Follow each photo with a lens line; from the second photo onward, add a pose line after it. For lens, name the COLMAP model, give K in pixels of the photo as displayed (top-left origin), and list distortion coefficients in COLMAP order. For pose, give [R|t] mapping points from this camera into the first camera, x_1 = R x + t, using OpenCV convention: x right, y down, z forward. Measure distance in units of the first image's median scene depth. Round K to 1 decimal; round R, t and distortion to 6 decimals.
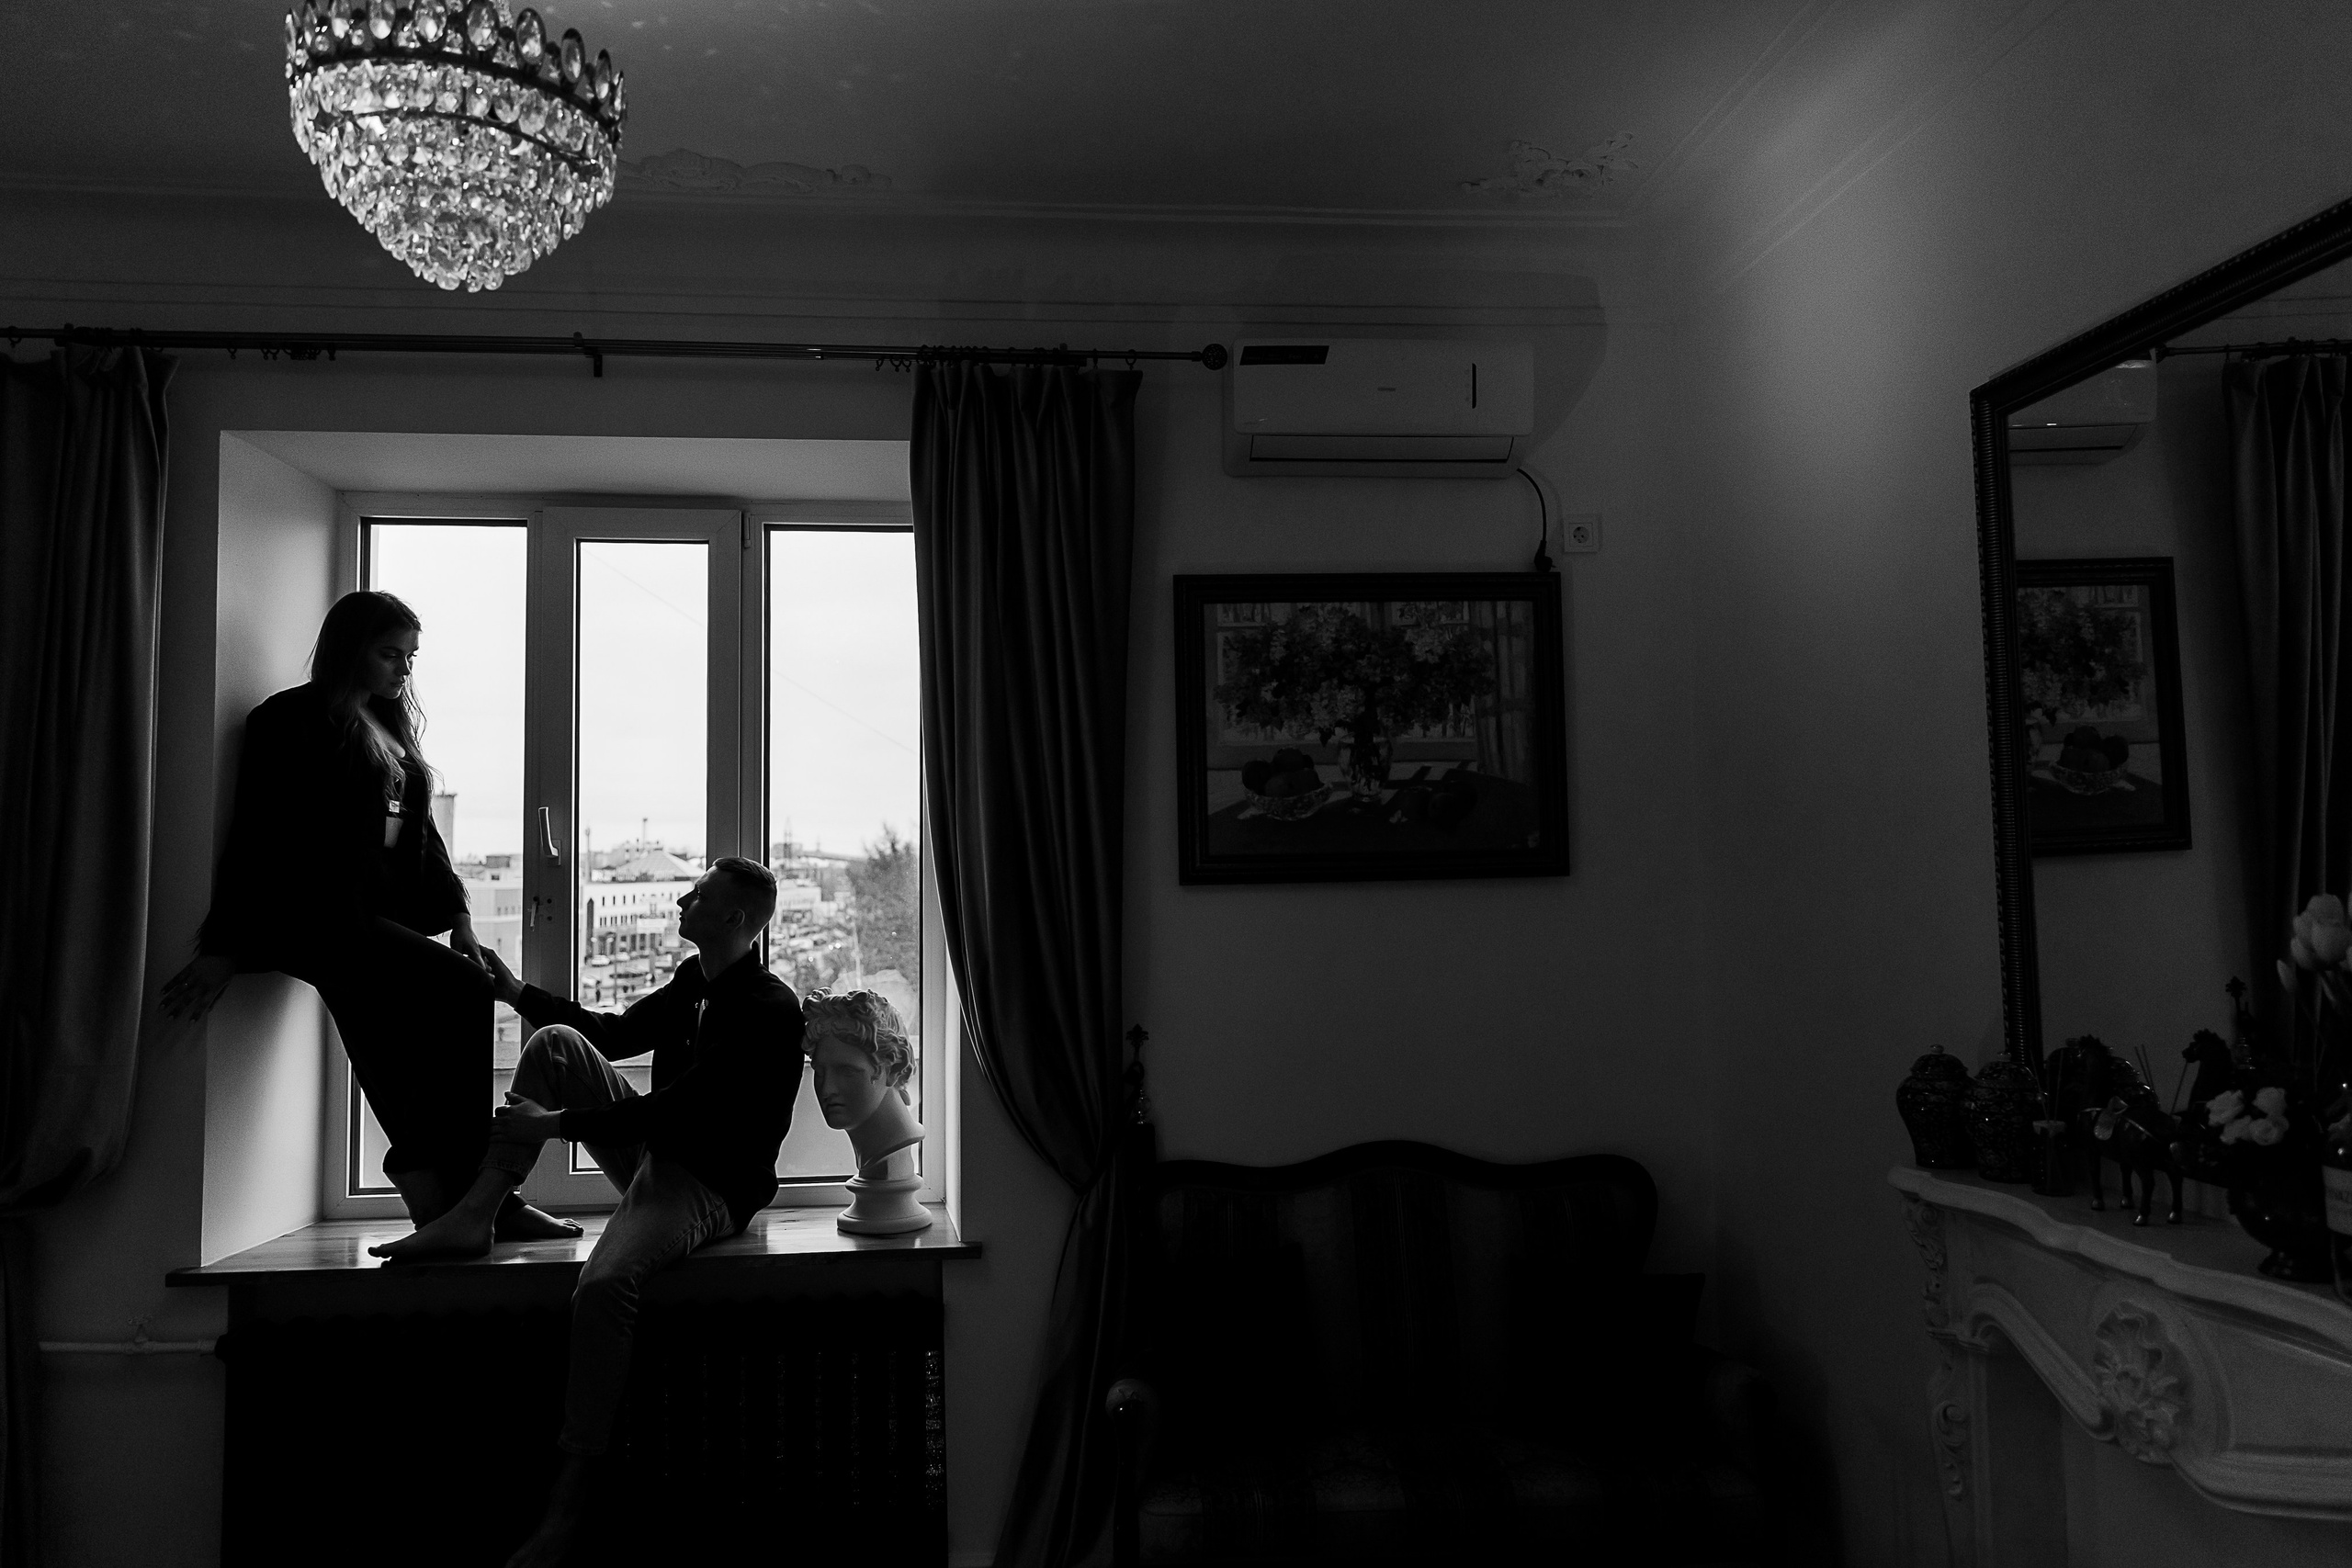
lens RADIAL K [[1590.8, 0, 1176.0], [0, 1590.8, 784.0], [0, 0, 1]] dist [0.017106, -0.001599]
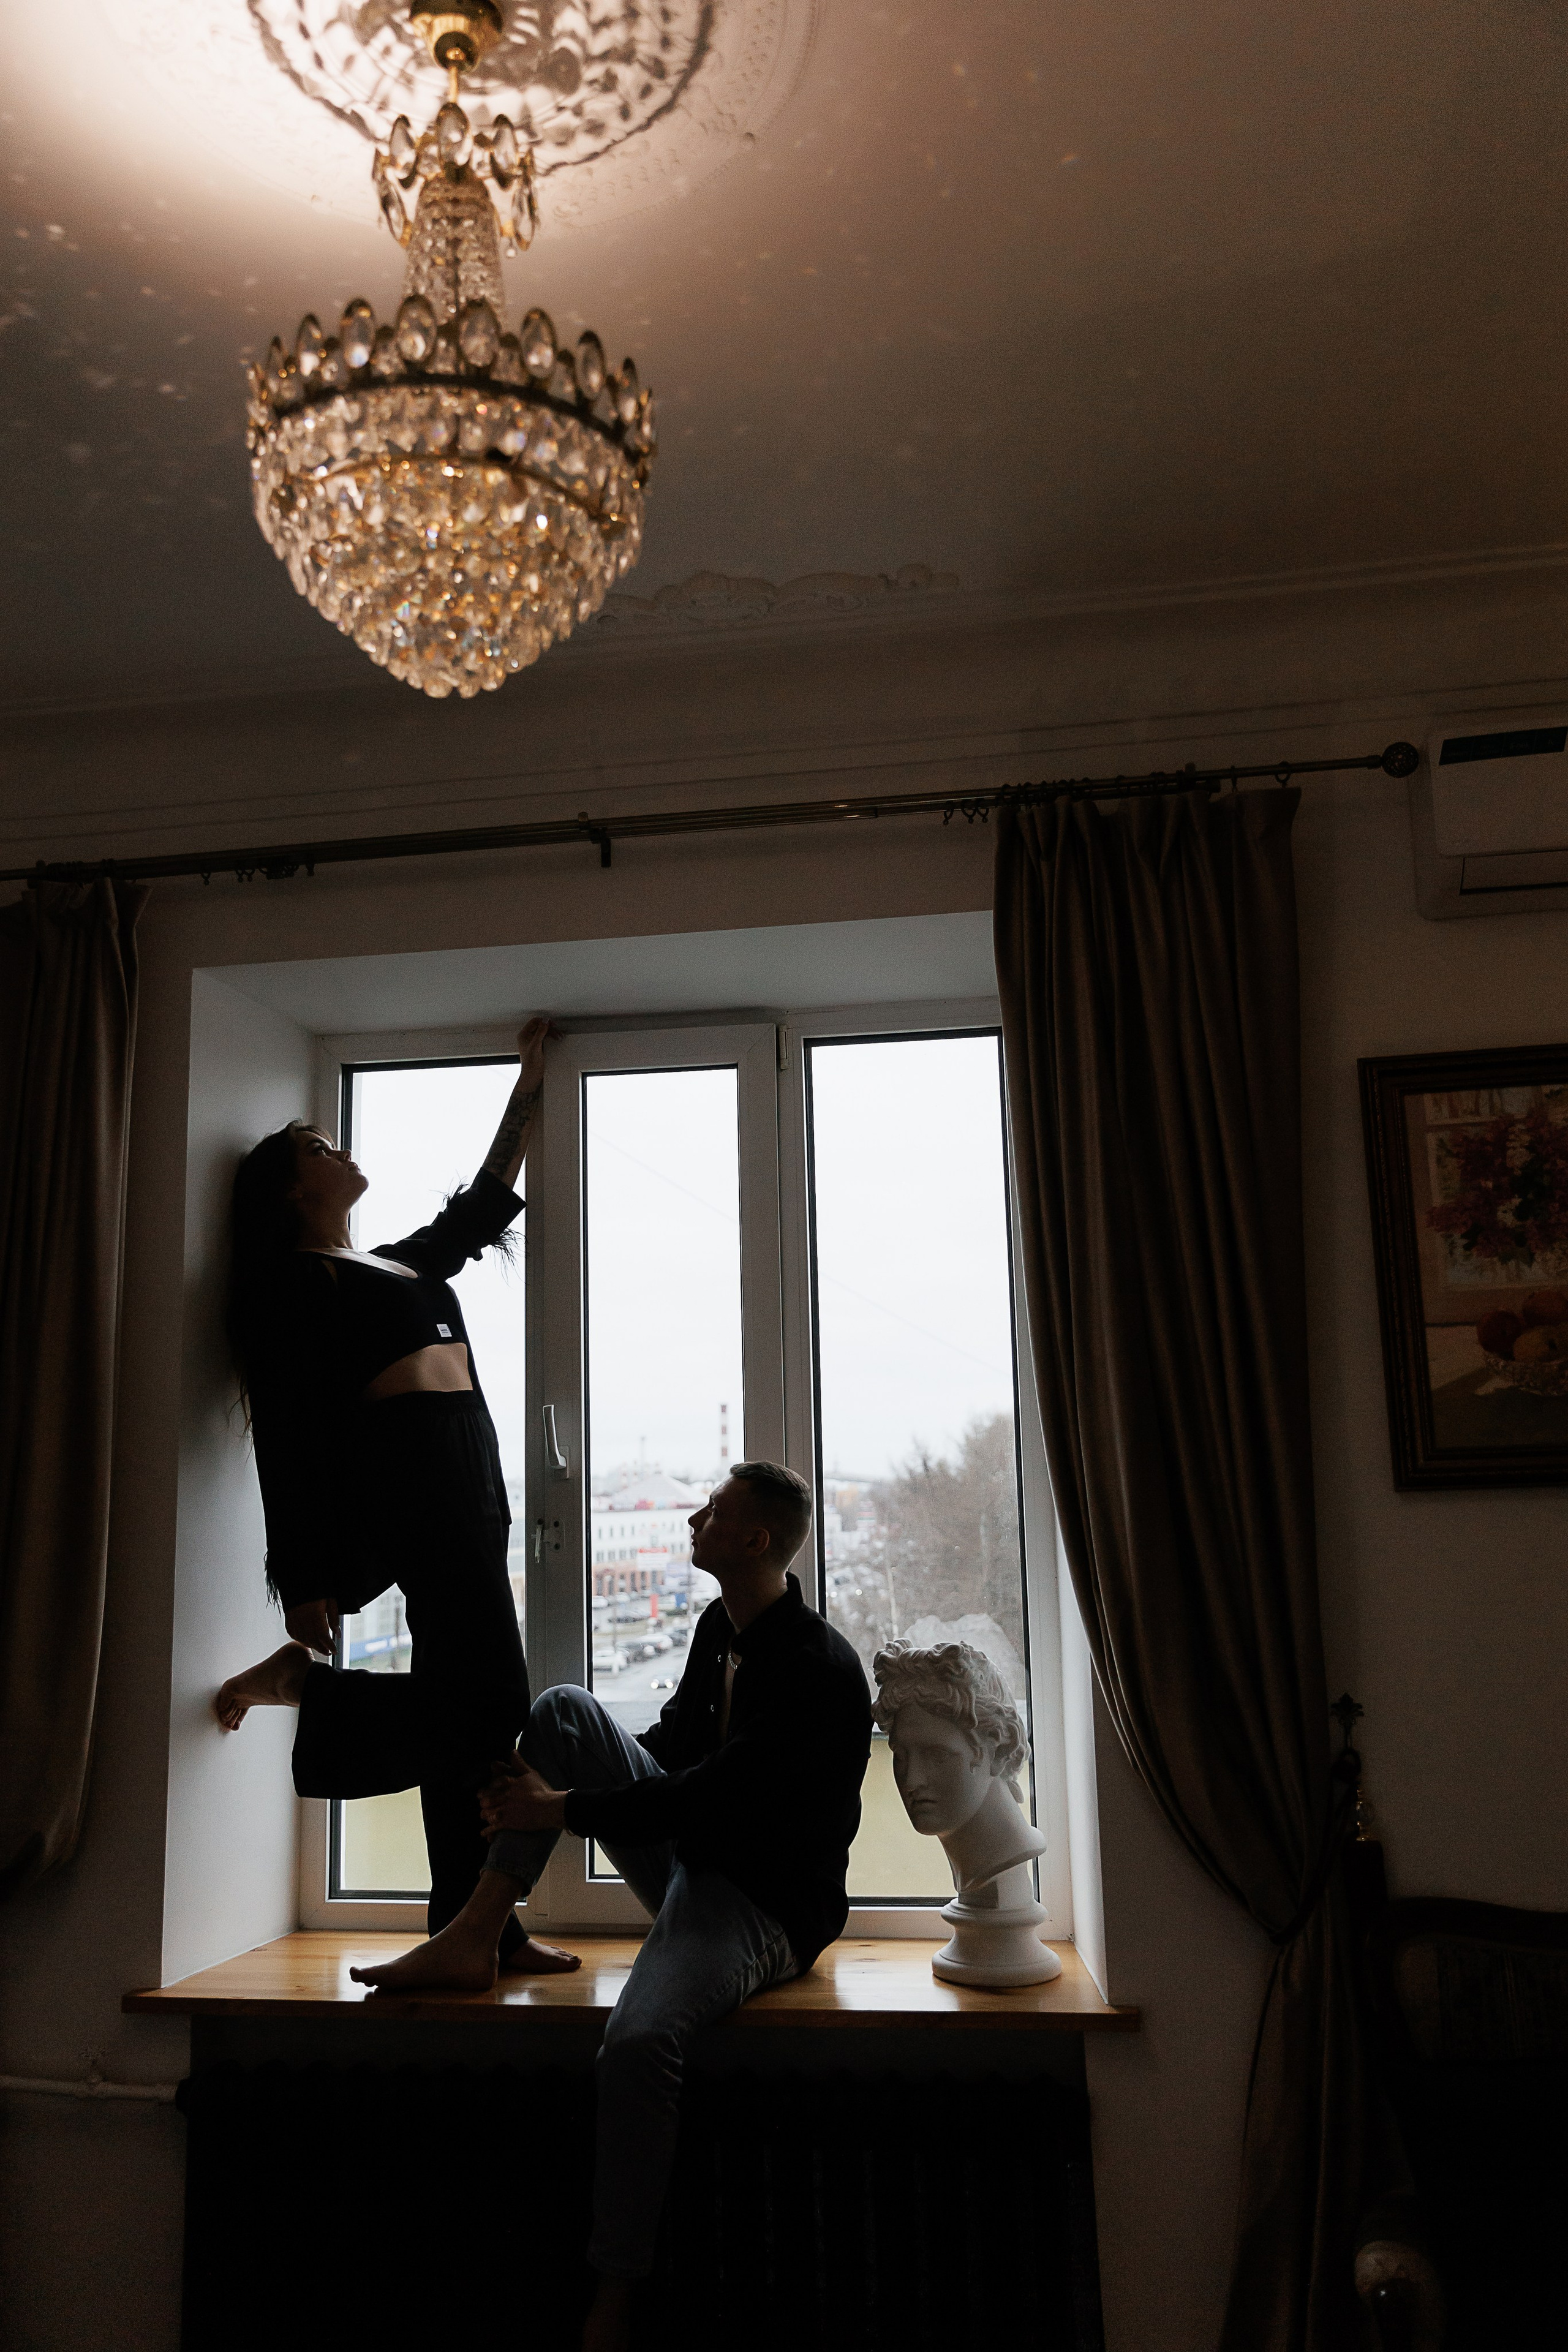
lens RADIAL K [[1871.9, 0, 778.1], [0, 1871.9, 1163.0], [0, 0, 1]] dist [-0.000563, 0.002176]
pose [[0.968851, -0.057179, -0.240952, -0.054472], [0.027886, 0.991981, -0.123272, 0.013621], [0.246068, 0.112713, 0.962677, 0.117414]]
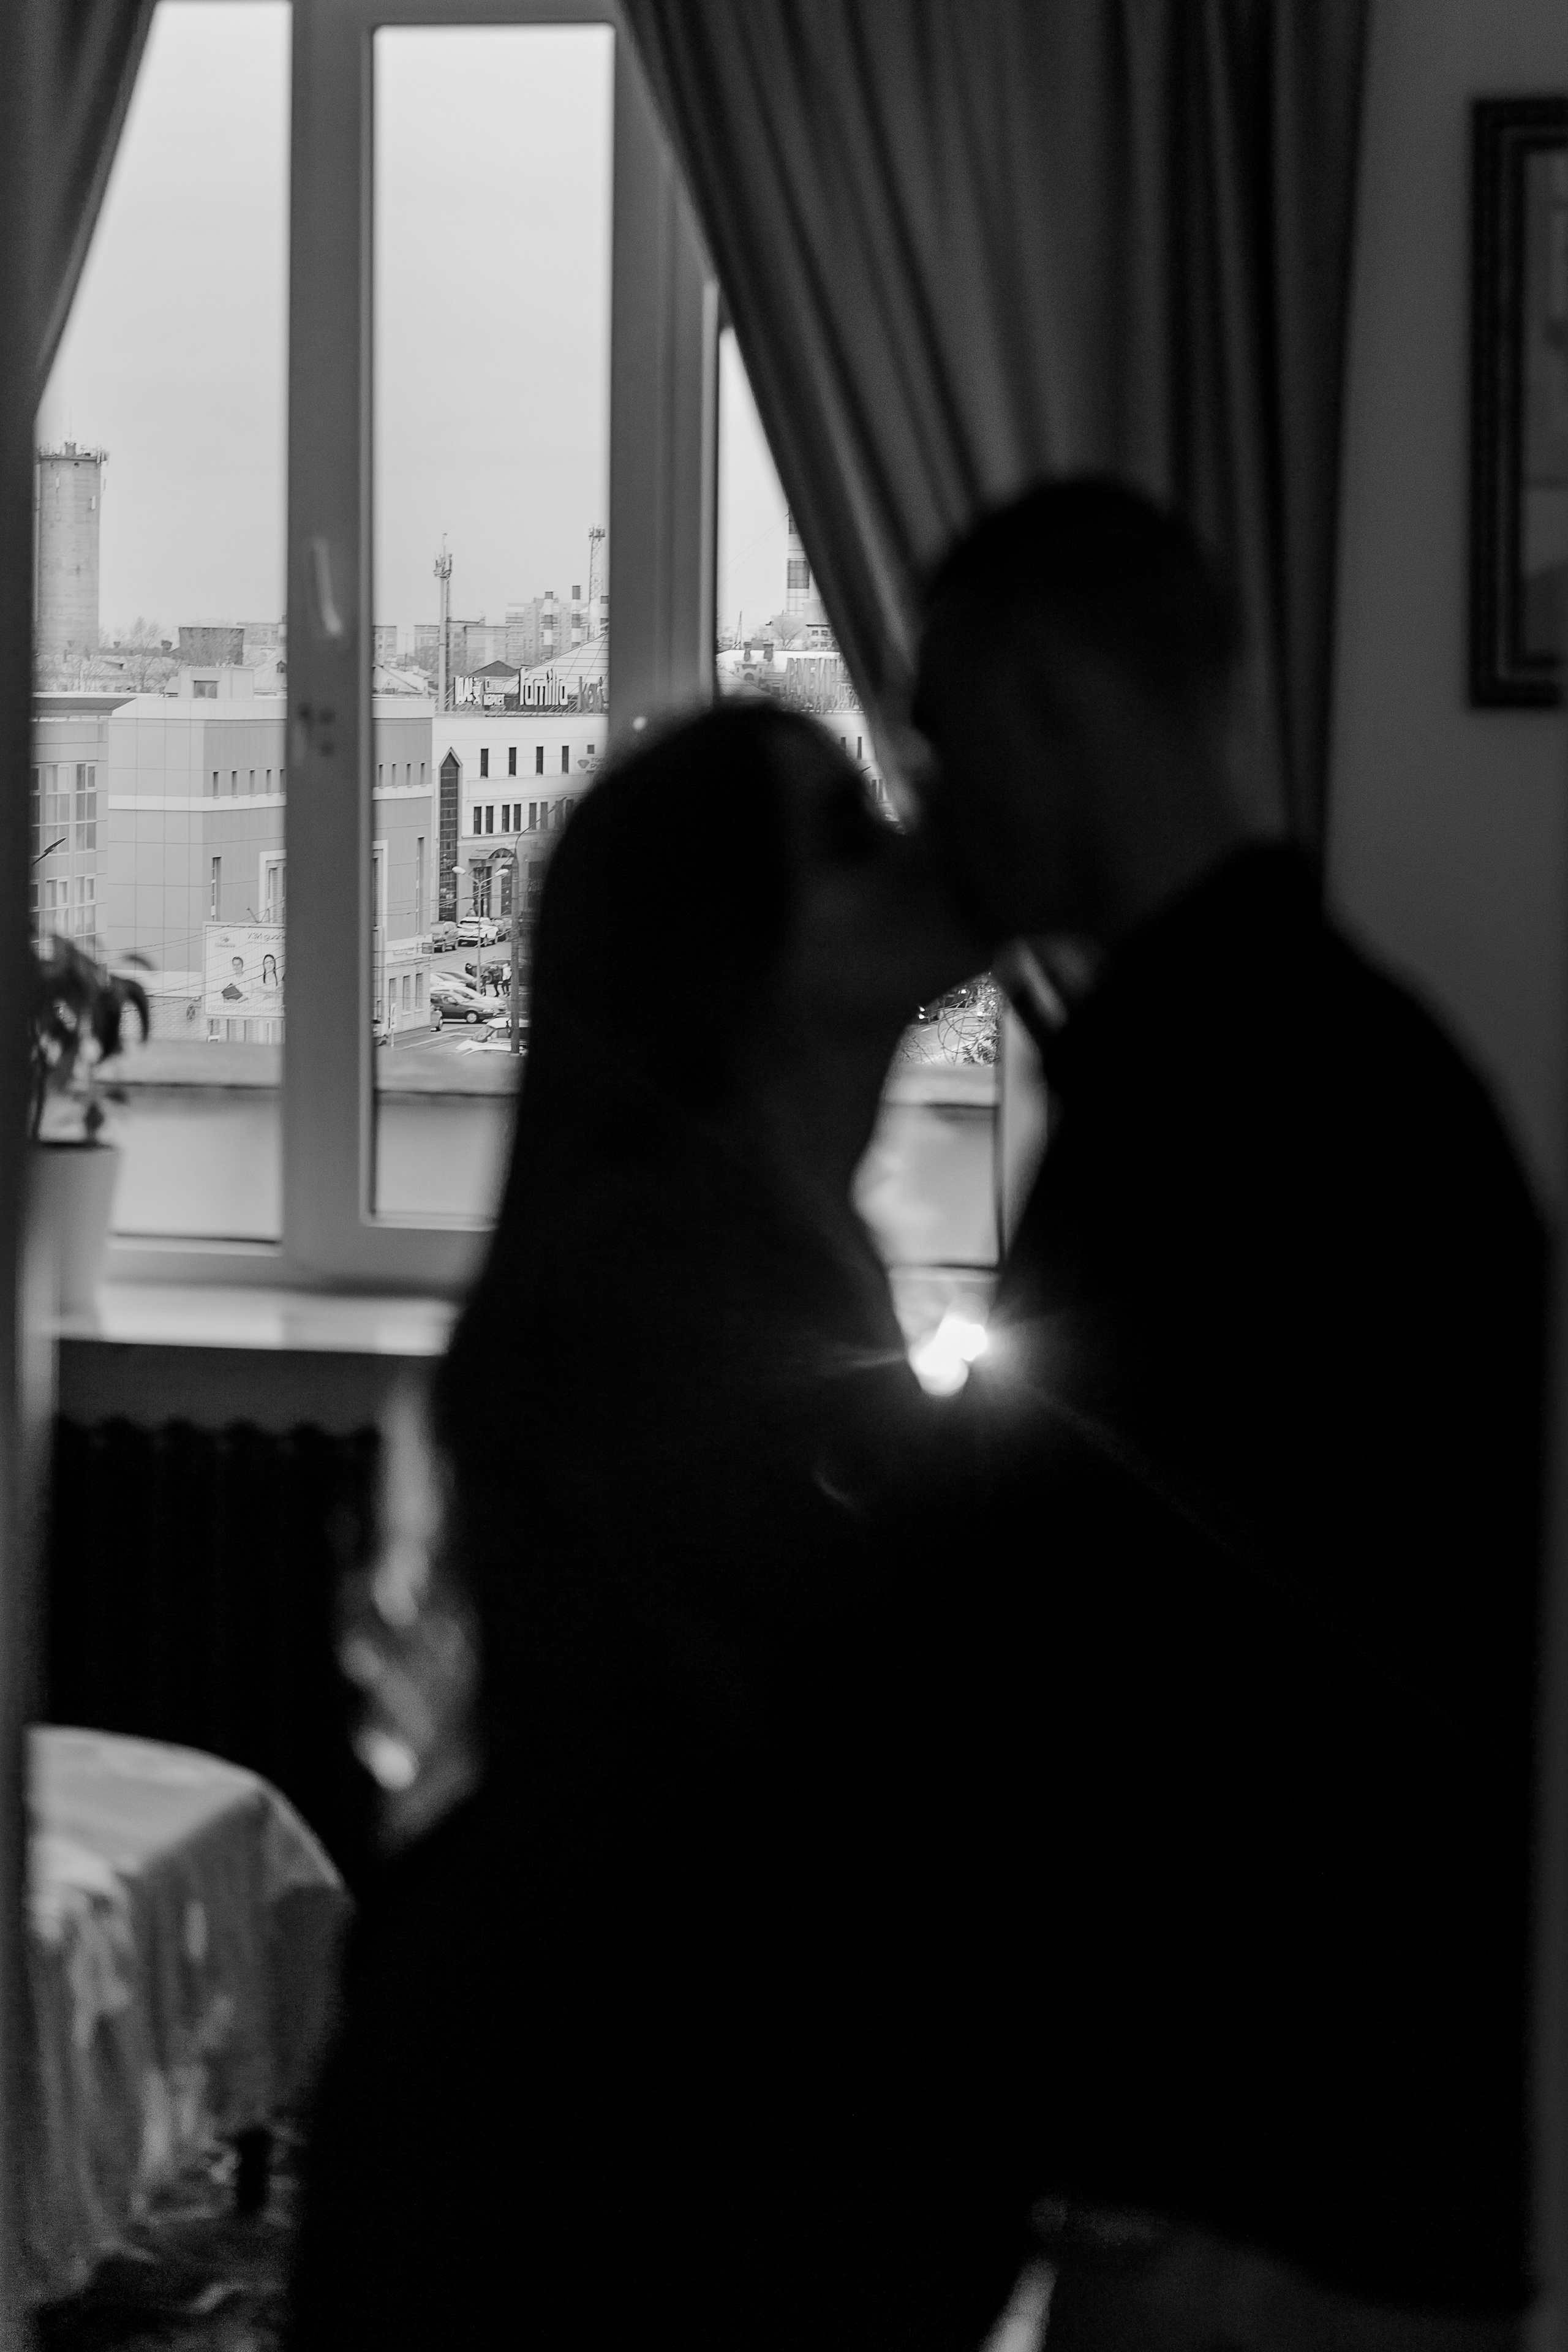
lens RADIAL K [[4941.7, 0, 789.7], [0, 4941.7, 1174.2], [0, 0, 1]] dist [-0.023850, 0.237571]
pose [[0.959586, 0.051222, -0.276713, 0.242217], [-0.009532, 0.988648, 0.149951, -0.025688], [0.281253, -0.141253, 0.949181, -0.603845]]
